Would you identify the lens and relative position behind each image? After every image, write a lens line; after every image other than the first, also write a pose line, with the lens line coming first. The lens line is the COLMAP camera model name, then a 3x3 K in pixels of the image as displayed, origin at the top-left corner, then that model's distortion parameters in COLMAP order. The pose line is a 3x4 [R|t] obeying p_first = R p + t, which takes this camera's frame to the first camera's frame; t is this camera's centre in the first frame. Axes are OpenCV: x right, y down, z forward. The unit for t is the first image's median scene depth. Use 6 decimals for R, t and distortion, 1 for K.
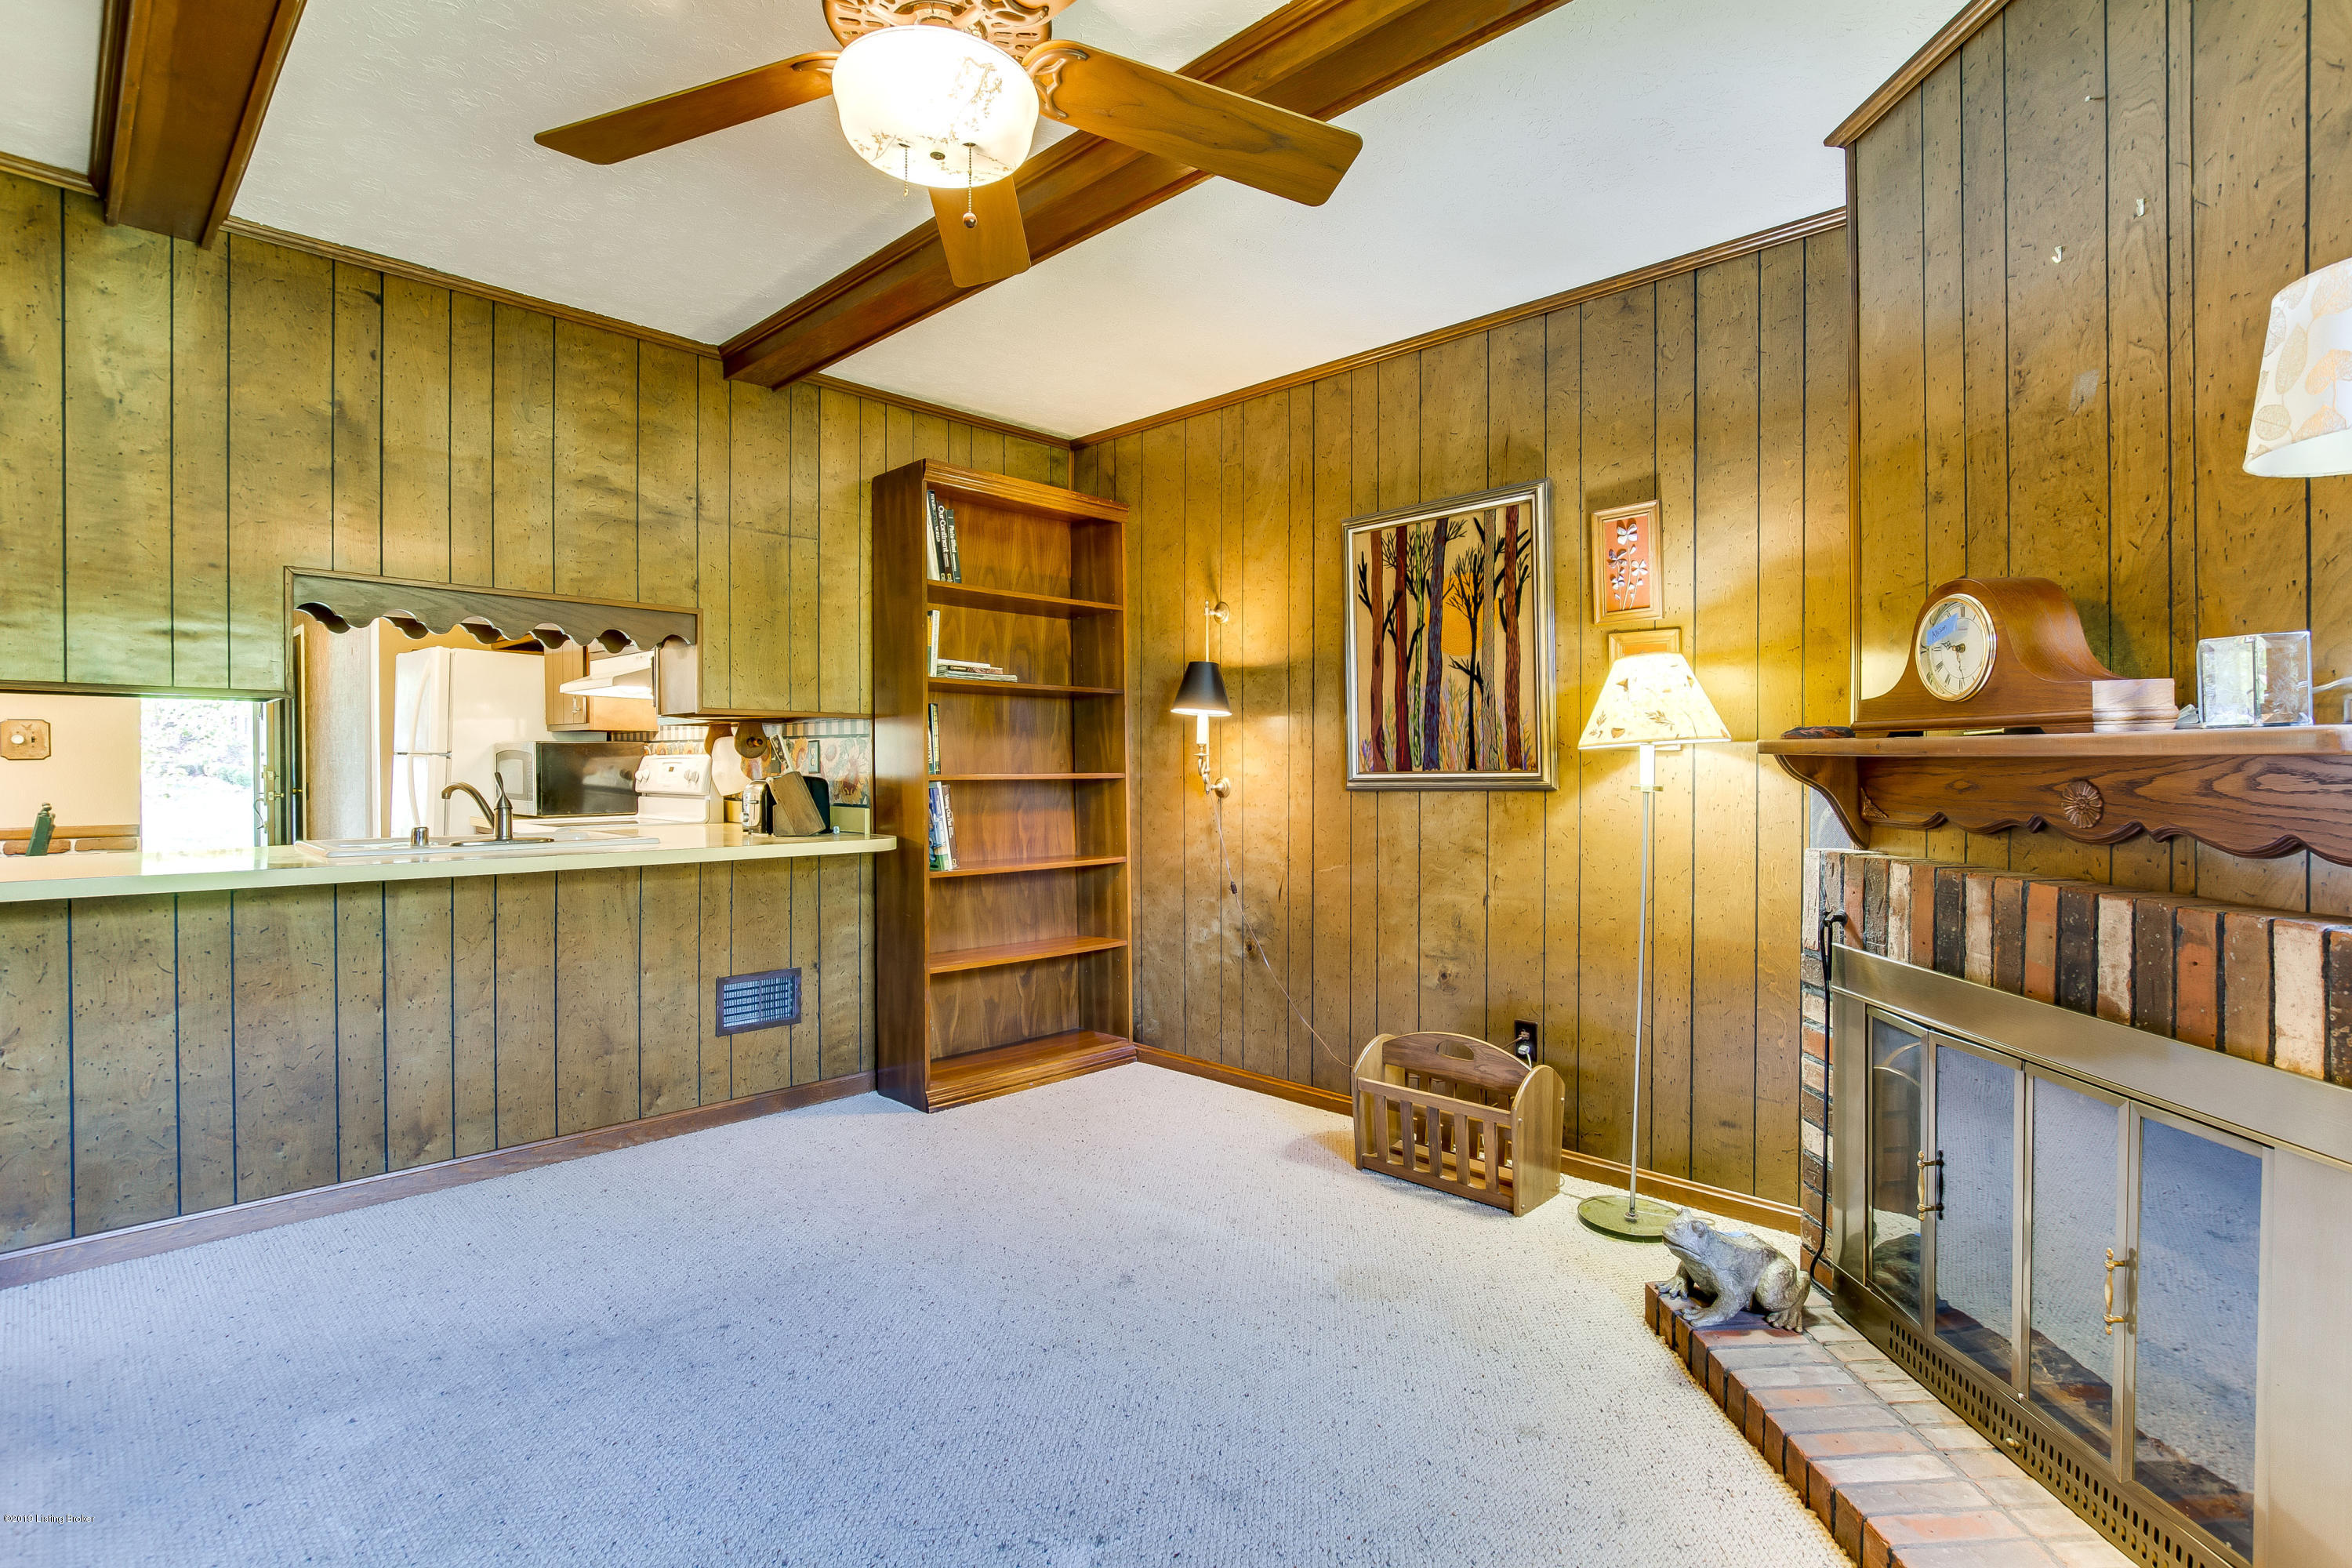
lens RADIAL K [[1102.5, 0, 1185.3], [0, 1102.5, 780.0], [0, 0, 1]] dist [-0.017521, 0.000728]
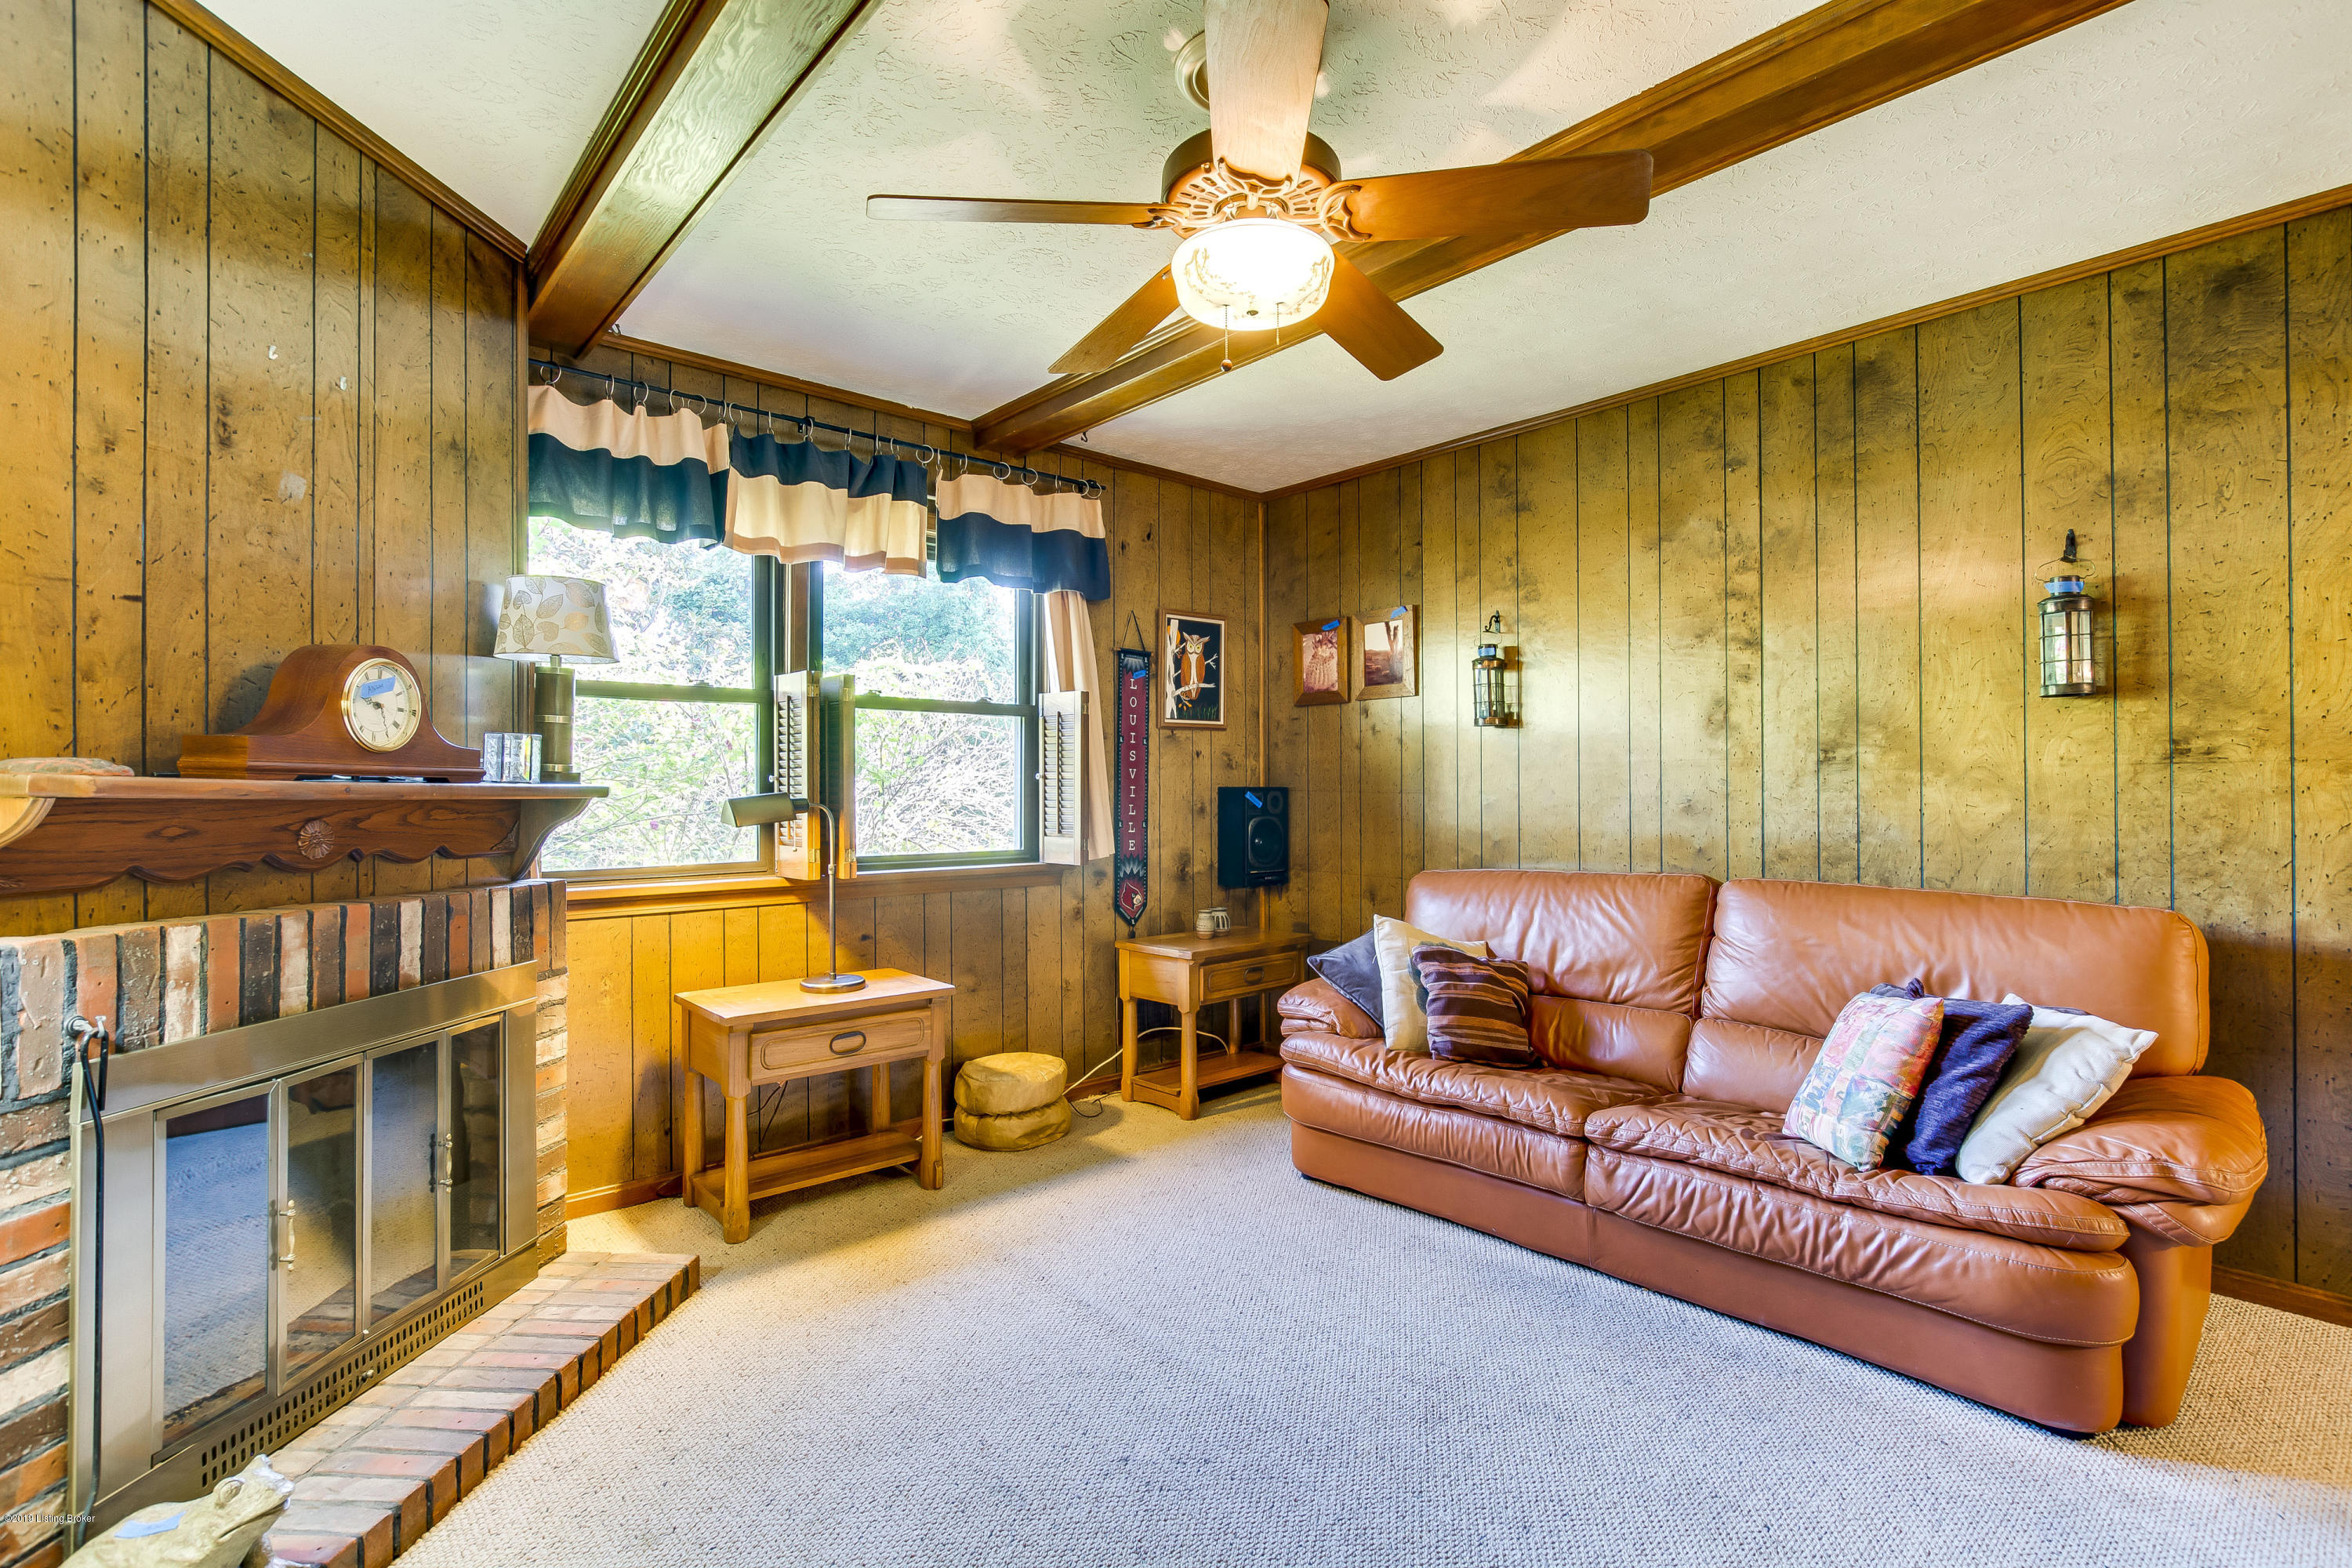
lens RADIAL K [[1102.5, 0, 1178.2], [0, 1102.5, 782.3], [0, 0, 1]] dist [-0.017521, 0.000728]
pose [[-0.995581, 0.001225, 0.093896, -0.125481], [0.002285, 0.999935, 0.011184, -0.027115], [-0.093876, 0.011349, -0.995519, 1.096724]]
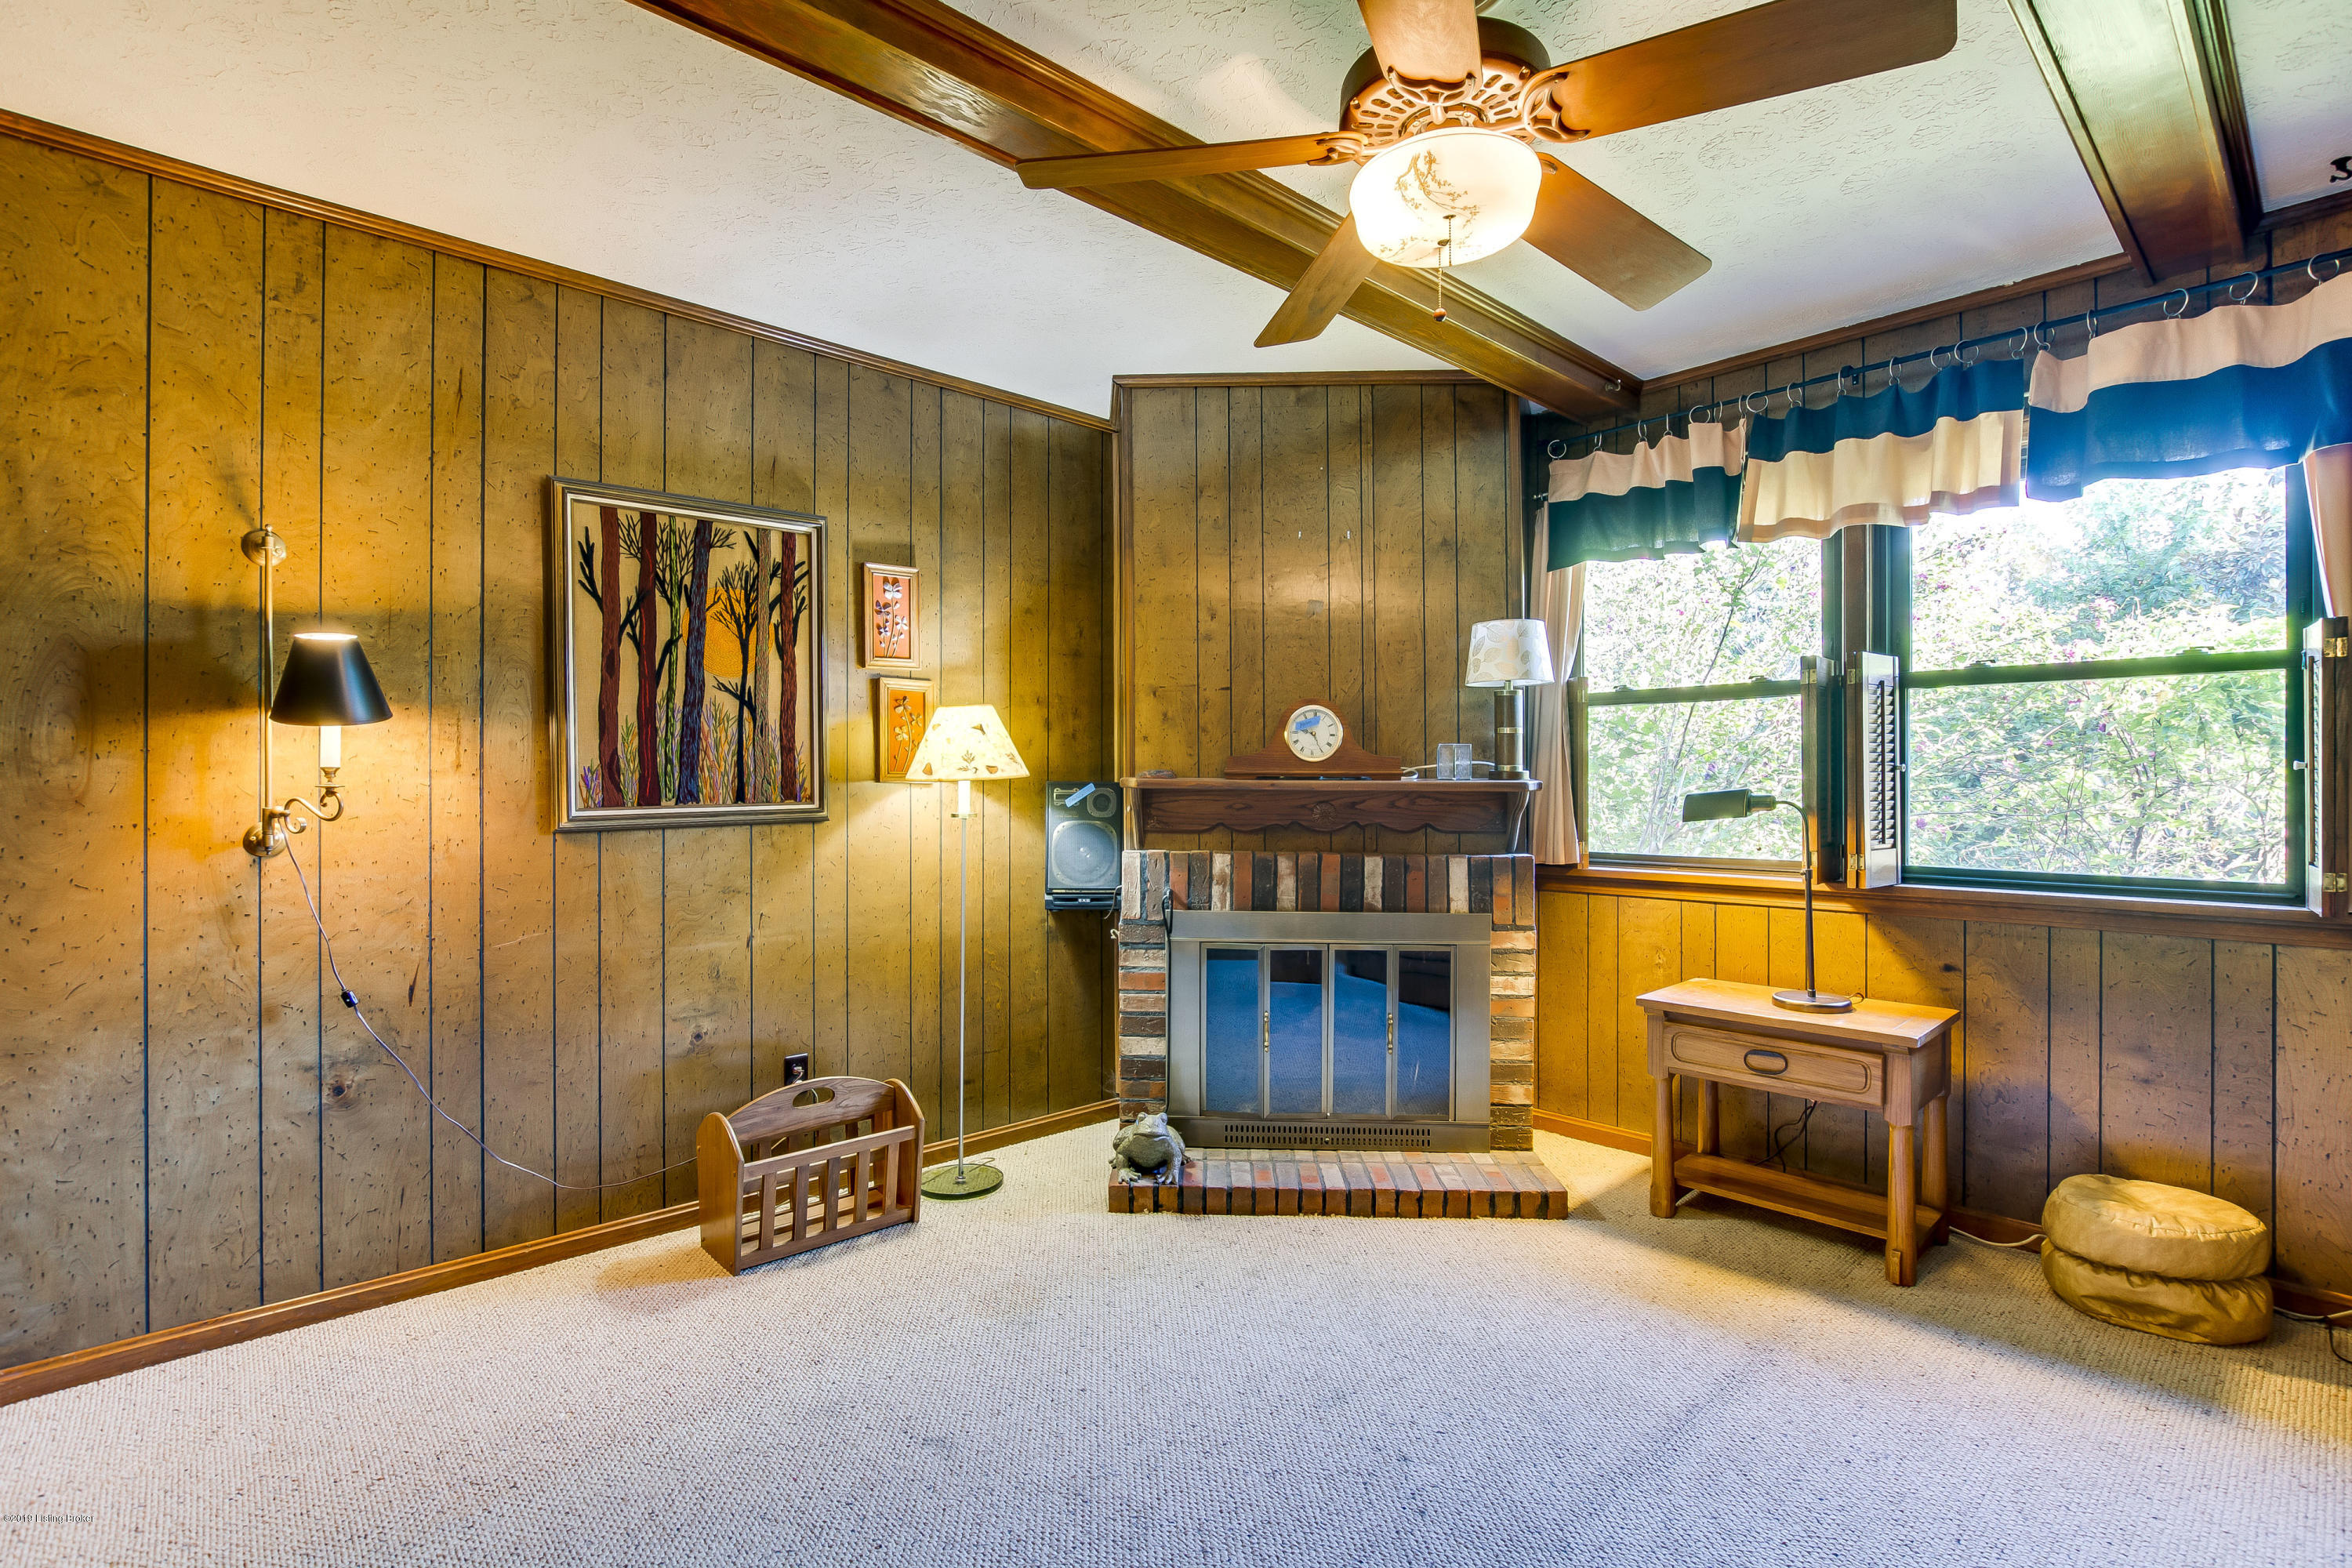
lens RADIAL K [[1102.5, 0, 1187.3], [0, 1102.5, 782.3], [0, 0, 1]] dist [-0.017521, 0.000728]
pose [[0.073233, 0.001113, 0.997314, -0.648139], [0.015680, 0.999874, -0.002267, -0.018794], [-0.997192, 0.015804, 0.073206, 0.572959]]
